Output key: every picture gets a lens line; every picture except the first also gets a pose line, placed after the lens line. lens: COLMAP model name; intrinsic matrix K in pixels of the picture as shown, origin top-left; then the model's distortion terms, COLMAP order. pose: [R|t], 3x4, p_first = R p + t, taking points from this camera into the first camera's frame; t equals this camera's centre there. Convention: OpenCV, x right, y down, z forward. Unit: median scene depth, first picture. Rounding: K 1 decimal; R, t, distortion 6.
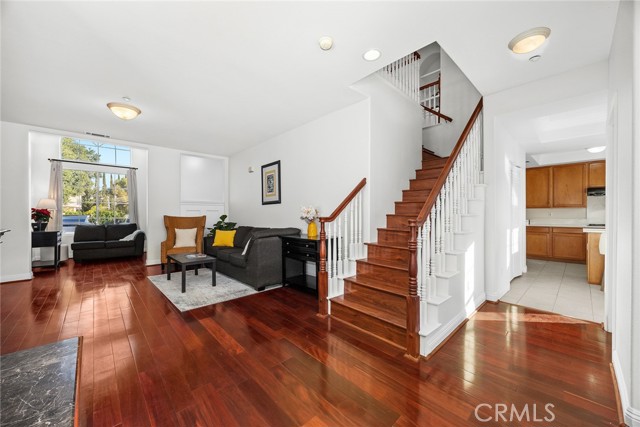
lens RADIAL K [[246.9, 0, 318.7], [0, 246.9, 213.5], [0, 0, 1]] dist [-0.001467, -0.000793]
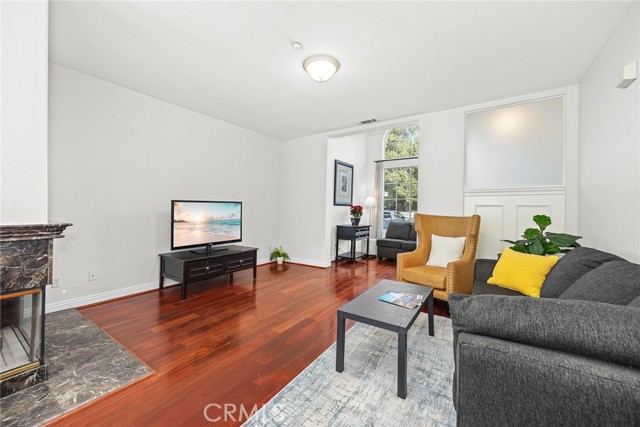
lens RADIAL K [[246.9, 0, 335.1], [0, 246.9, 208.1], [0, 0, 1]] dist [-0.001467, -0.000793]
pose [[0.245550, -0.003712, -0.969377, -0.059884], [-0.017696, 0.999809, -0.008312, 0.005258], [0.969222, 0.019195, 0.245438, 0.587936]]
